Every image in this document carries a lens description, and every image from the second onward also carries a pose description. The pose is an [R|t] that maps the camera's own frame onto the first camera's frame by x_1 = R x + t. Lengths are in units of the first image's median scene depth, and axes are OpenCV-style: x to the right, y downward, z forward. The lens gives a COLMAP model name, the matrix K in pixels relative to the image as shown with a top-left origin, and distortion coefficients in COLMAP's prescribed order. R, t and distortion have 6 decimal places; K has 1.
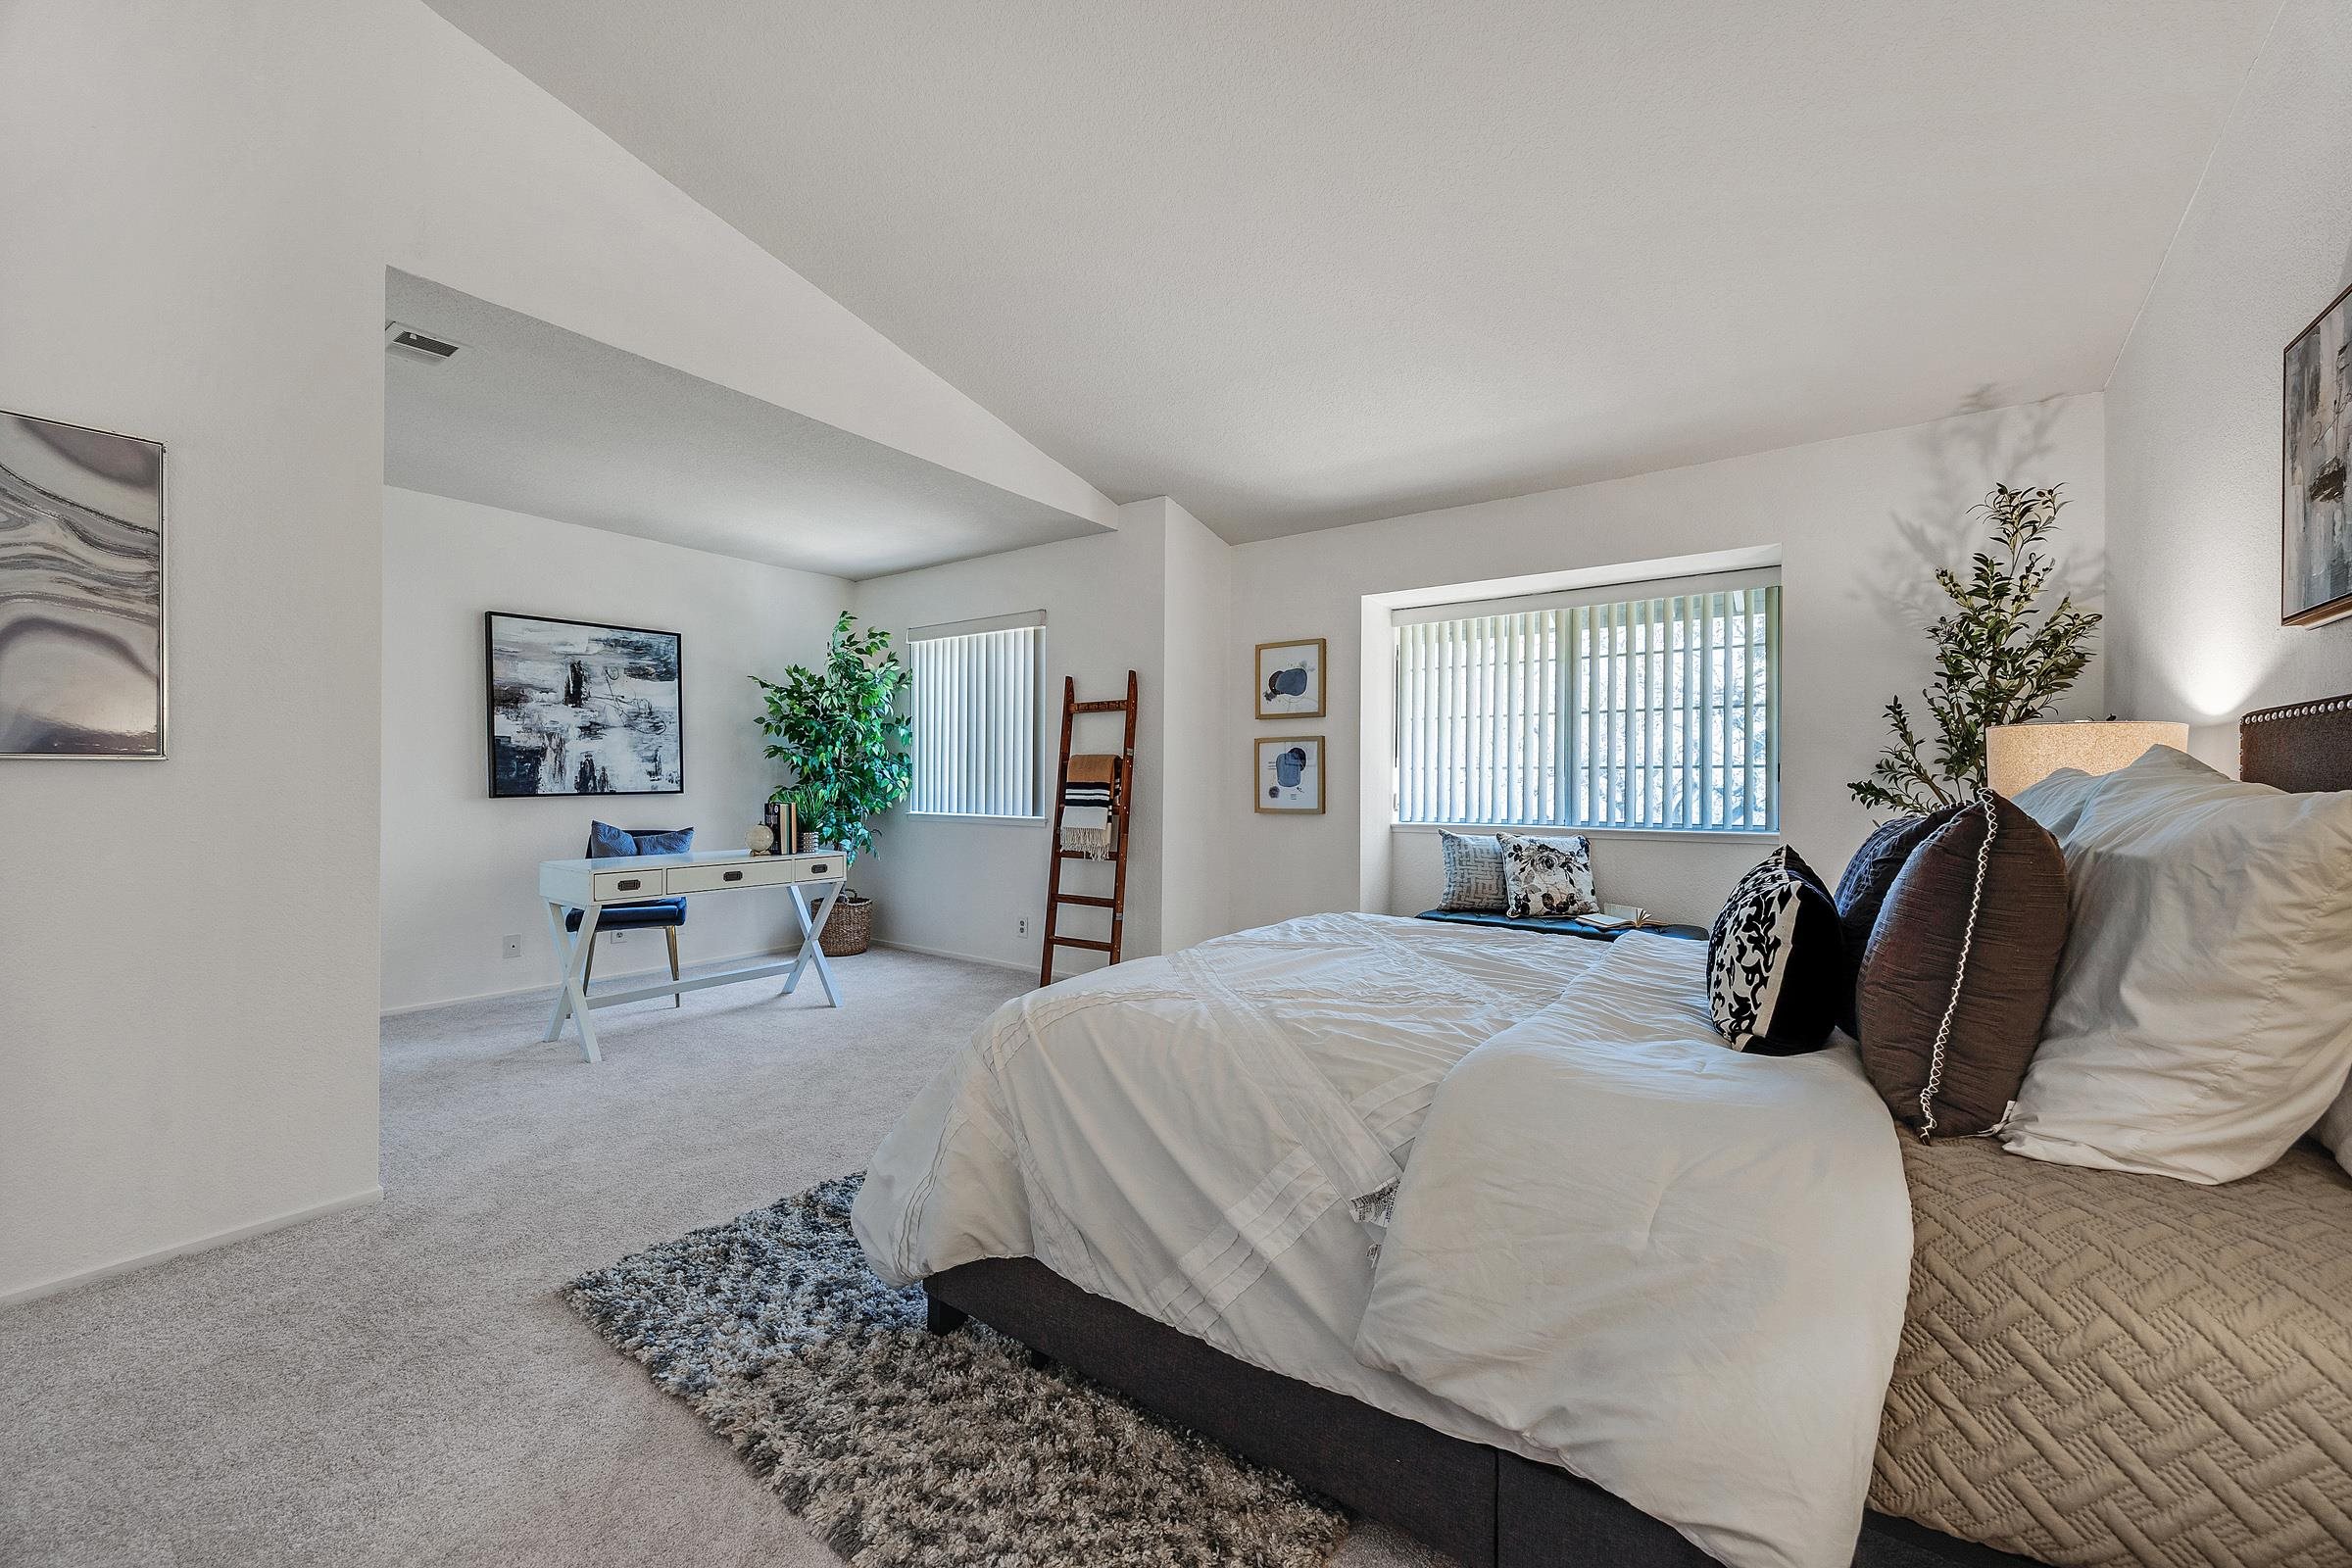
lens RADIAL K [[897.0, 0, 1181.0], [0, 897.0, 773.5], [0, 0, 1]] dist [-0.001794, 0.000168]
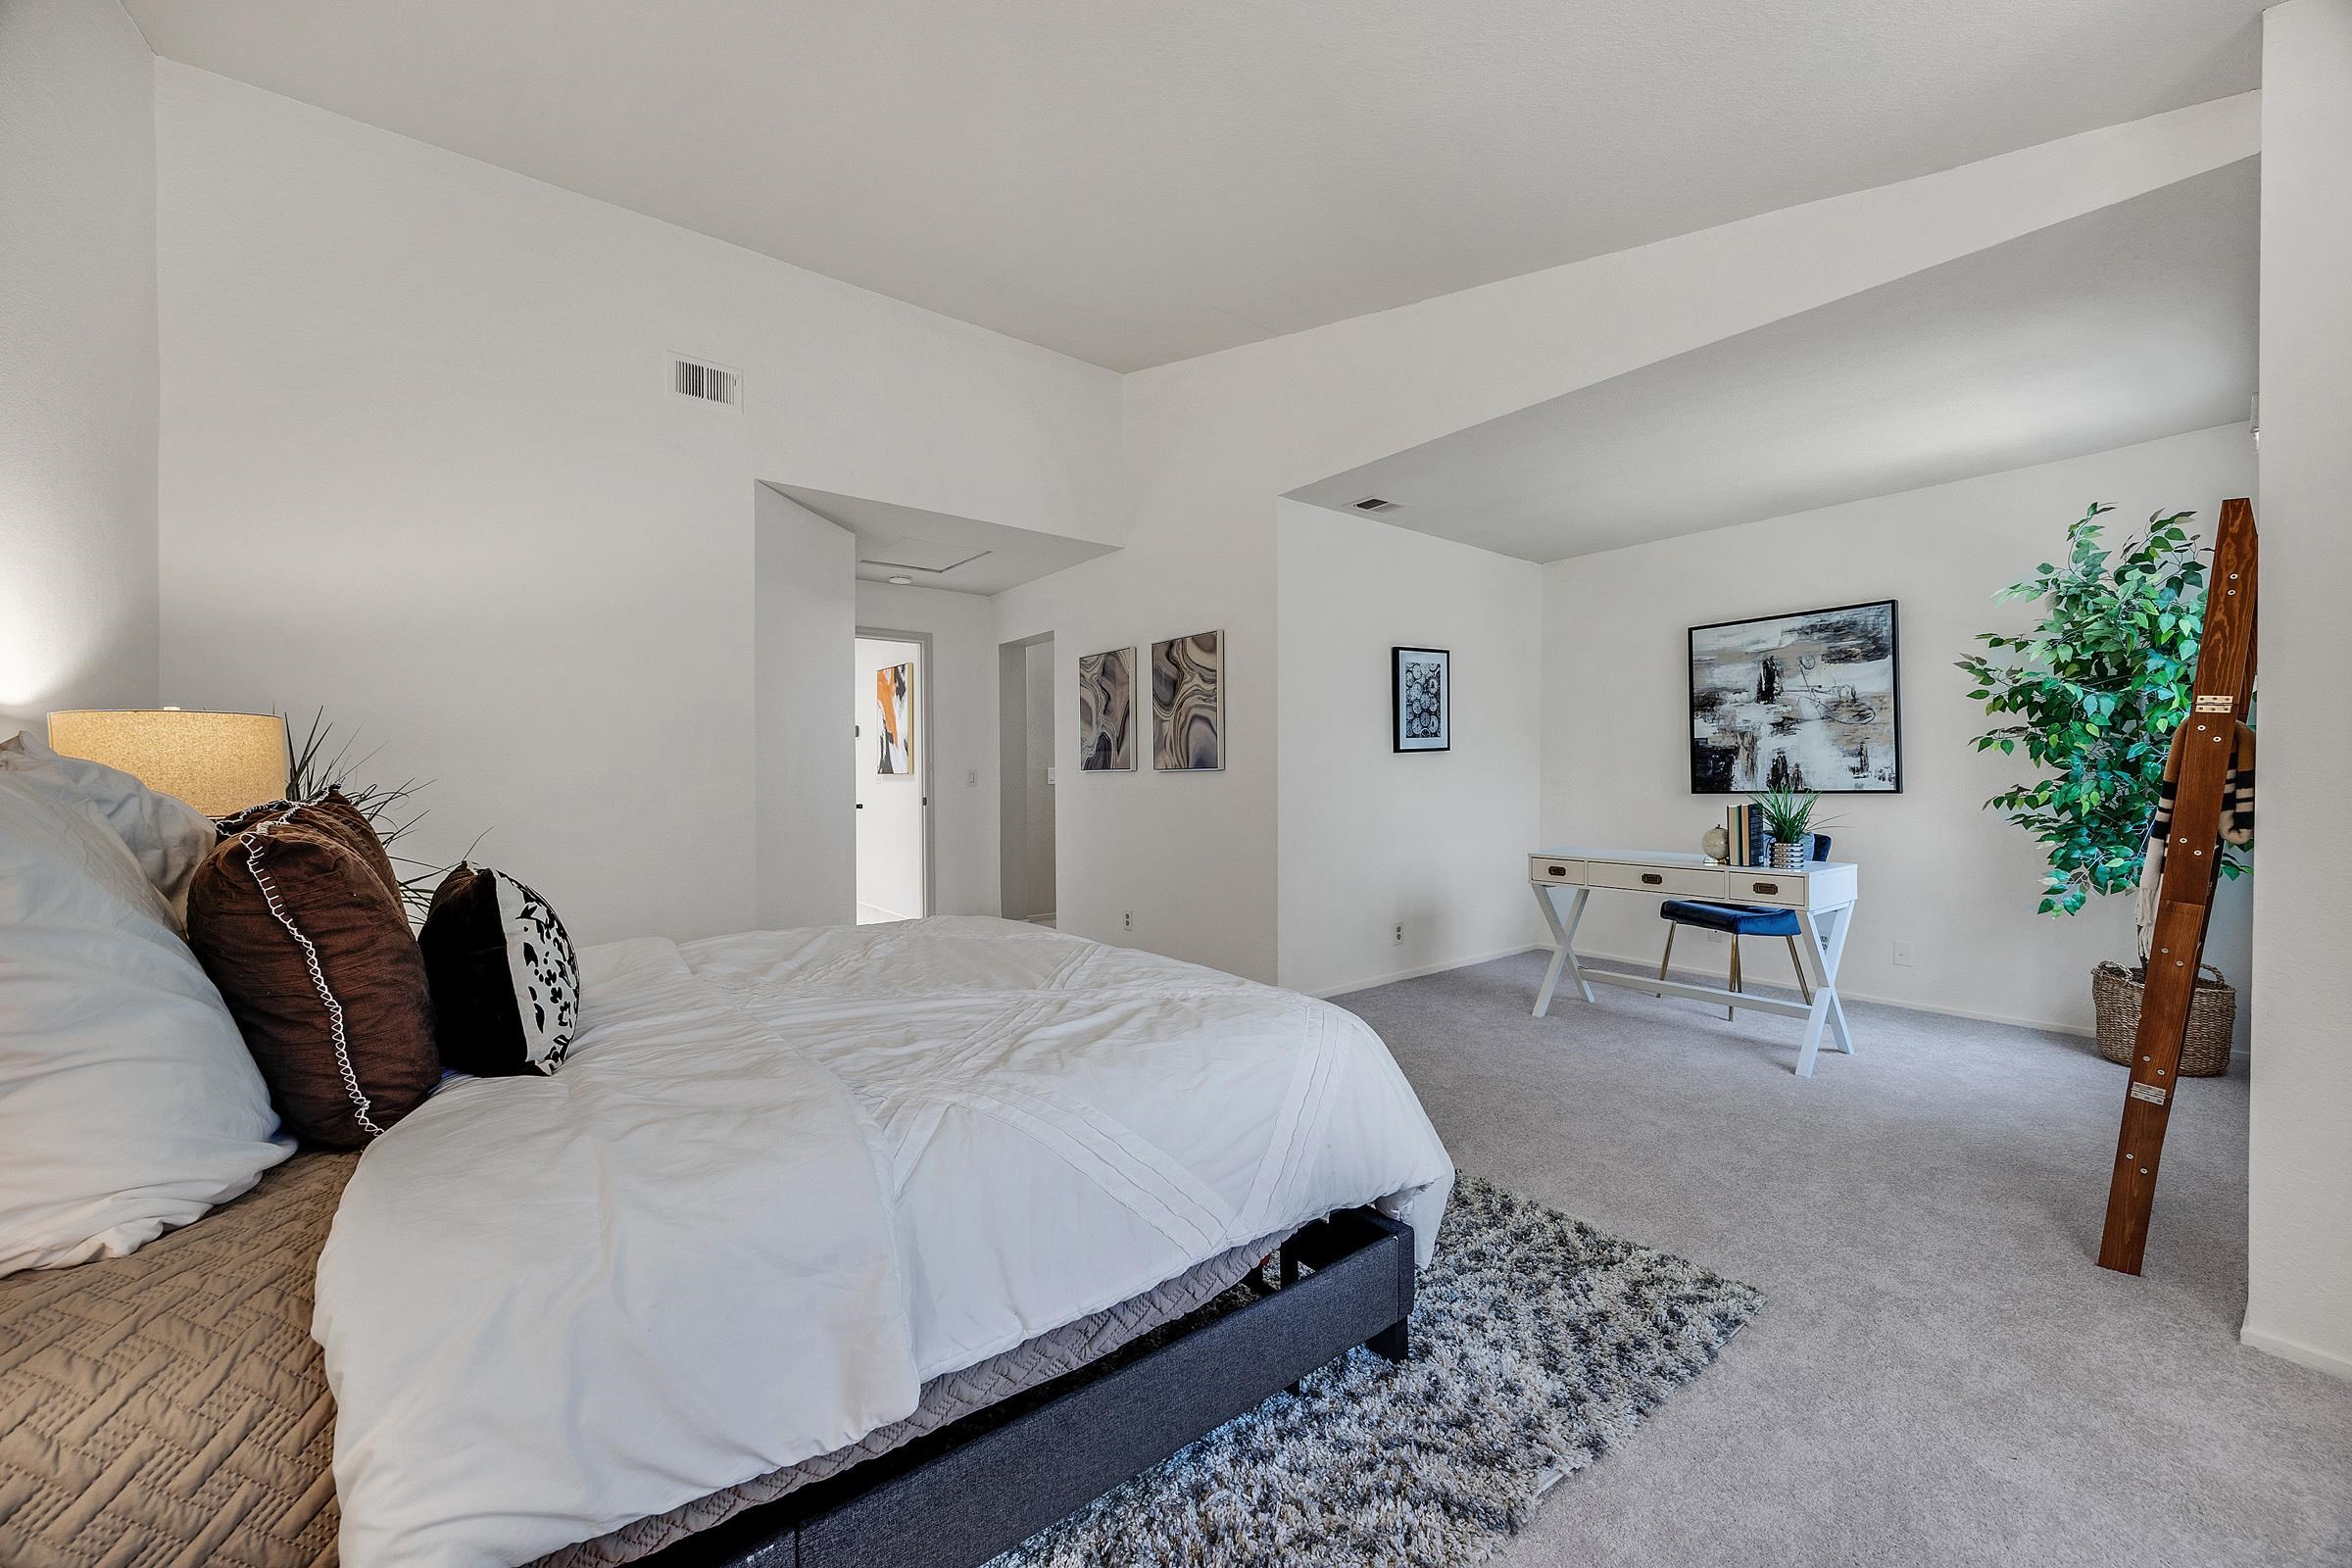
lens RADIAL K [[897.0, 0, 1182.6], [0, 897.0, 779.2], [0, 0, 1]] dist [-0.001794, 0.000168]
pose [[-0.288907, 0.000867, -0.957357, 0.462447], [0.008455, 0.999963, -0.001646, 0.005326], [0.957320, -0.008570, -0.288903, 0.674950]]
